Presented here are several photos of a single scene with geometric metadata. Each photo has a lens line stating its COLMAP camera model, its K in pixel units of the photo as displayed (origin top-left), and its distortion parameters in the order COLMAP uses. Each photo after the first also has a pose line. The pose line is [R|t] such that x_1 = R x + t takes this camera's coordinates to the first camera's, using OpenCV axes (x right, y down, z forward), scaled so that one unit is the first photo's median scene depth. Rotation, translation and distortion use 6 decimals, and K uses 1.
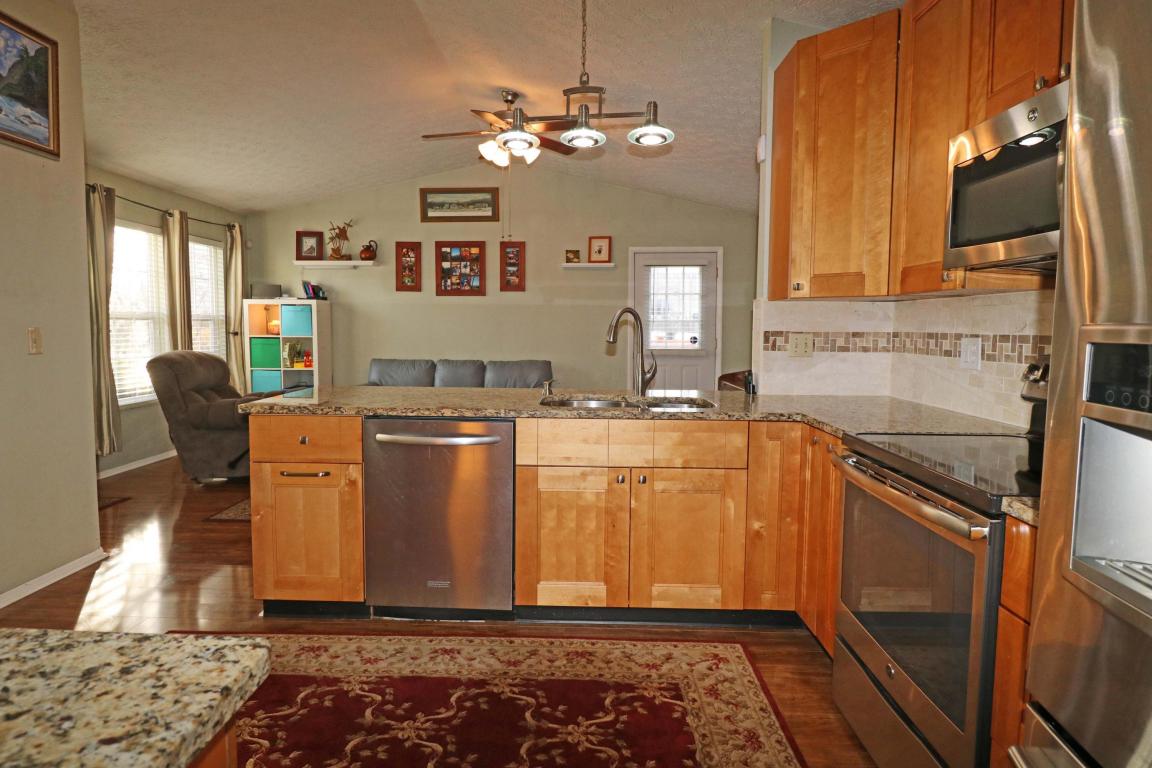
lens RADIAL K [[636.5, 0, 566.1], [0, 636.5, 375.4], [0, 0, 1]] dist [0.005912, -0.014009]
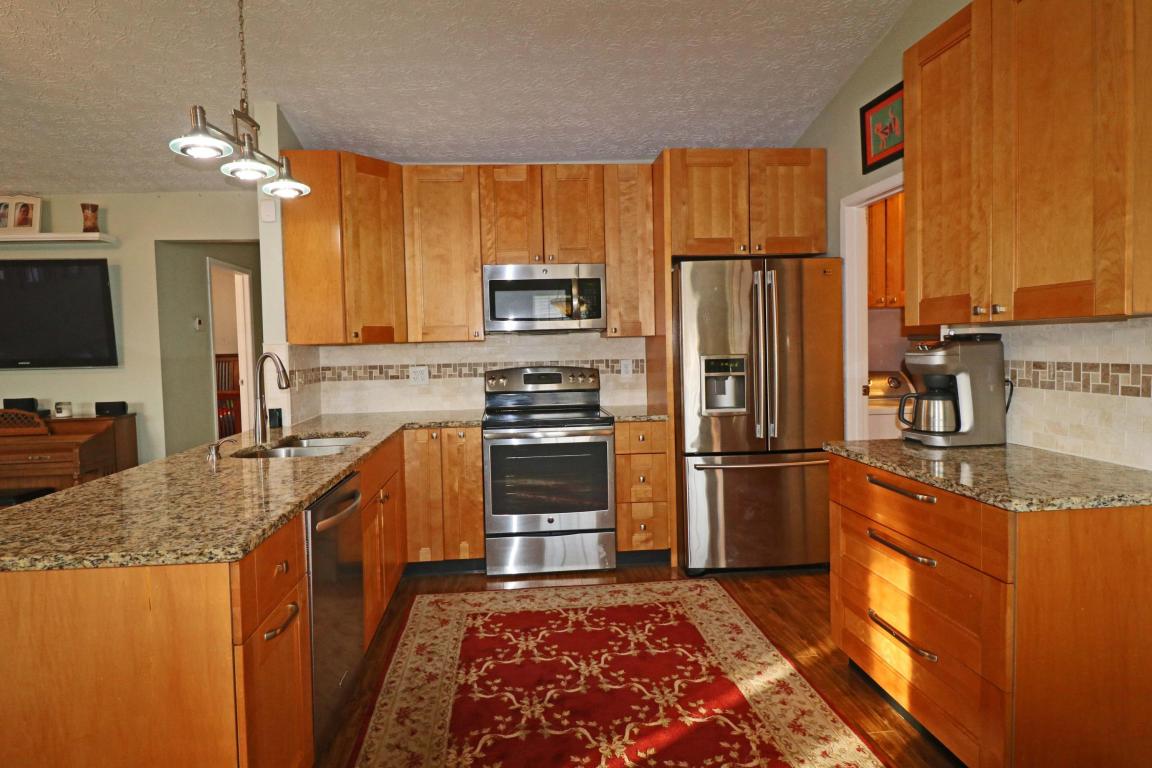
lens RADIAL K [[636.5, 0, 560.9], [0, 636.5, 372.9], [0, 0, 1]] dist [0.005912, -0.014009]
pose [[-0.113649, -0.048977, 0.992313, -0.397245], [0.102711, 0.992853, 0.060767, -0.037954], [-0.988198, 0.108828, -0.107806, 0.285129]]
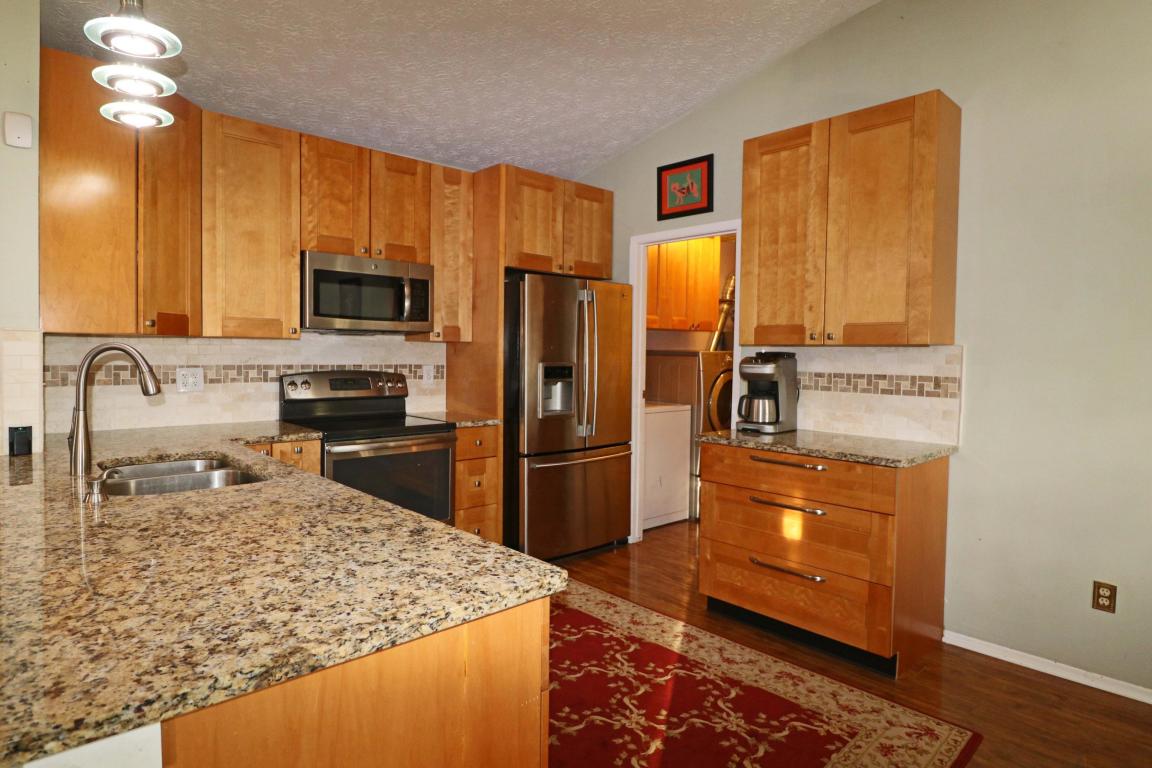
lens RADIAL K [[636.5, 0, 567.1], [0, 636.5, 374.7], [0, 0, 1]] dist [0.005912, -0.014009]
pose [[-0.700765, -0.043732, 0.712050, -0.311082], [0.037331, 0.994504, 0.097818, -0.051922], [-0.712415, 0.095129, -0.695281, 0.484047]]
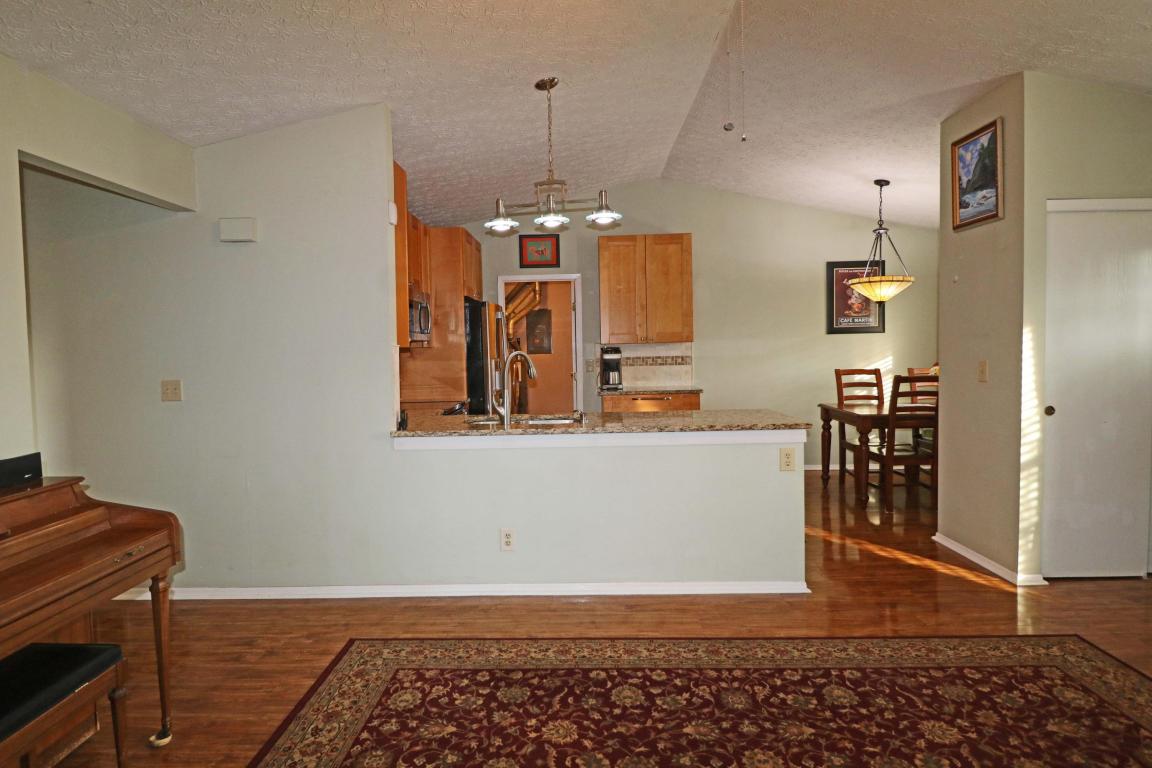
lens RADIAL K [[636.5, 0, 570.6], [0, 636.5, 368.0], [0, 0, 1]] dist [0.005912, -0.014009]
pose [[-0.999832, 0.011934, -0.013931, 0.003536], [0.010298, 0.993643, 0.112109, -0.091051], [0.015180, 0.111946, -0.993598, 0.964601]]
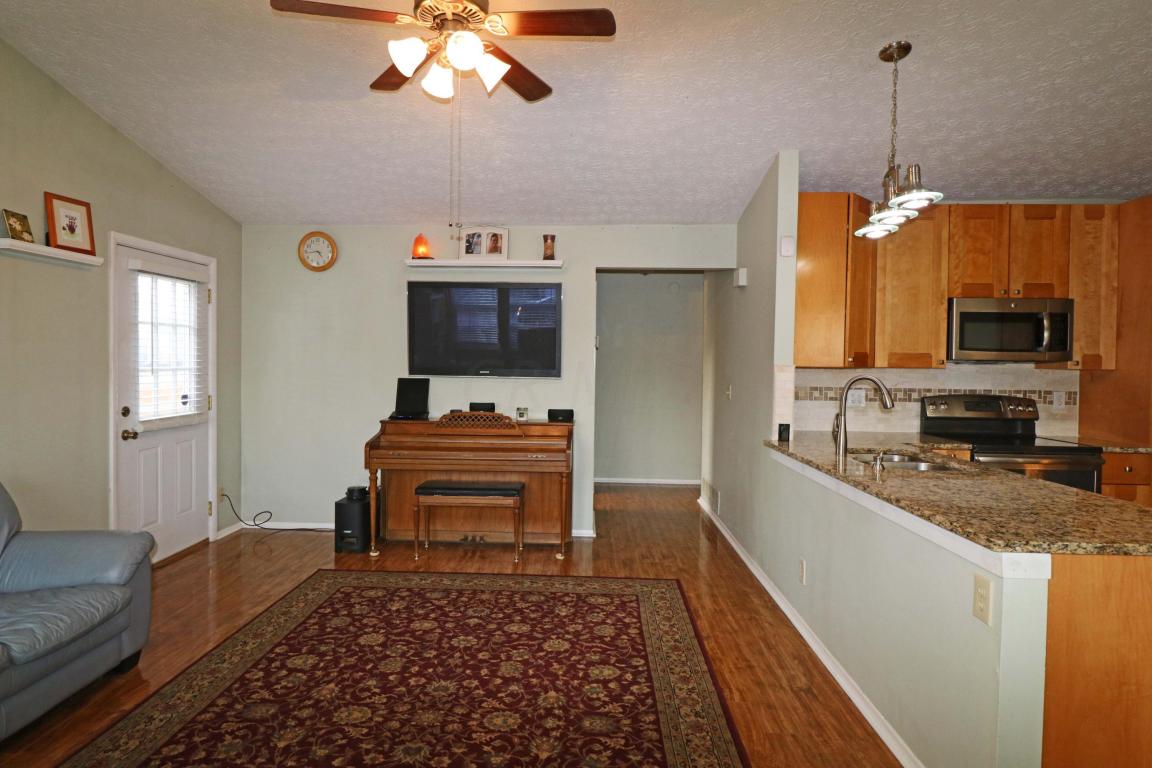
lens RADIAL K [[636.5, 0, 559.0], [0, 636.5, 372.3], [0, 0, 1]] dist [0.005912, -0.014009]
pose [[0.018628, -0.021309, 0.999599, -0.433270], [0.067573, 0.997514, 0.020006, -0.072476], [-0.997540, 0.067173, 0.020022, 0.643742]]
